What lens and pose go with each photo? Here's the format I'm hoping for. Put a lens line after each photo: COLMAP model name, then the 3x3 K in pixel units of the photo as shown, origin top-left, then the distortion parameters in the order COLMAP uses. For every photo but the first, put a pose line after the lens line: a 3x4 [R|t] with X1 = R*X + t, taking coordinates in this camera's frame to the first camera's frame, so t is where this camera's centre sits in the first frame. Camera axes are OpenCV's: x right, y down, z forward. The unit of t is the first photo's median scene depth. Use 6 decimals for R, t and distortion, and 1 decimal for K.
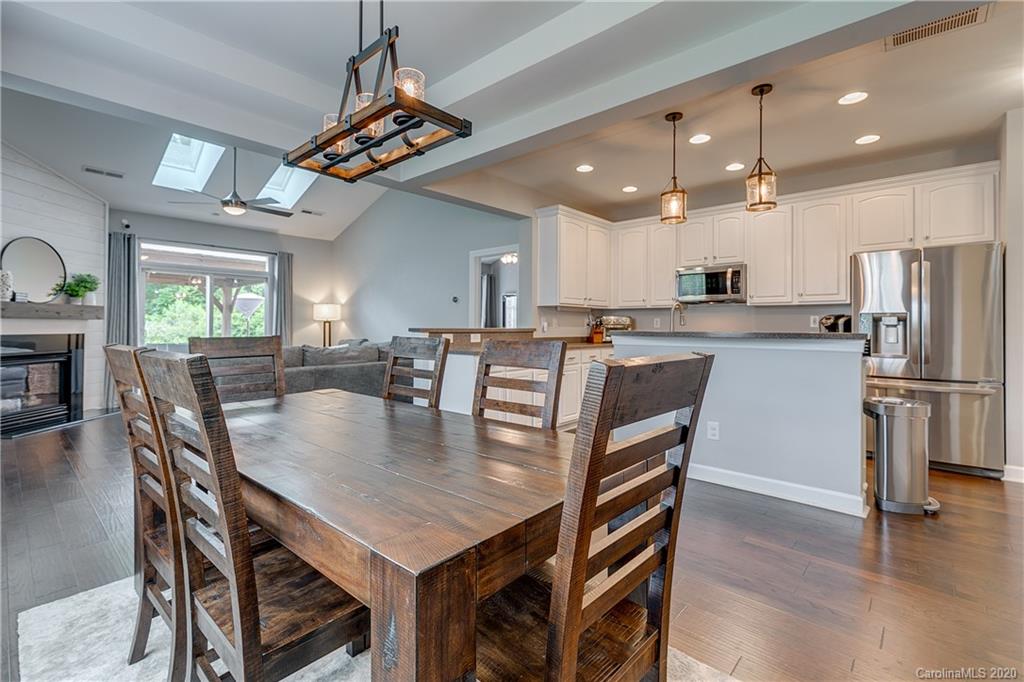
lens RADIAL K [[460.0, 0, 511.8], [0, 460.0, 311.9], [0, 0, 1]] dist [0.004762, -0.000120]
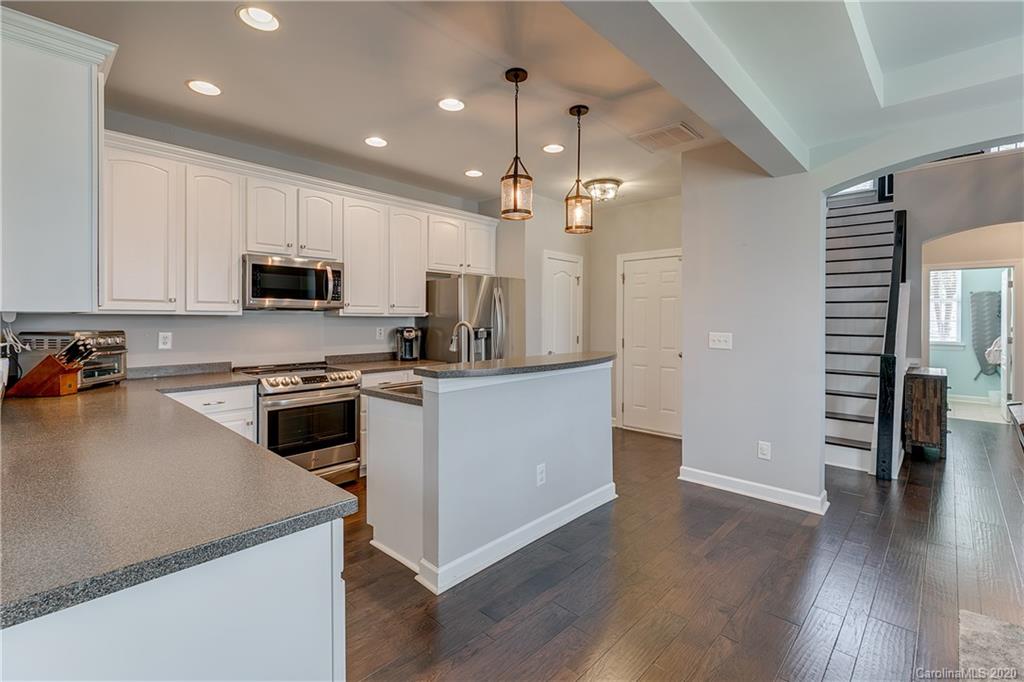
lens RADIAL K [[460.0, 0, 517.6], [0, 460.0, 319.9], [0, 0, 1]] dist [0.004762, -0.000120]
pose [[0.021898, -0.009624, 0.999714, -0.283549], [-0.035036, 0.999332, 0.010388, -0.026652], [-0.999146, -0.035254, 0.021546, 0.695096]]
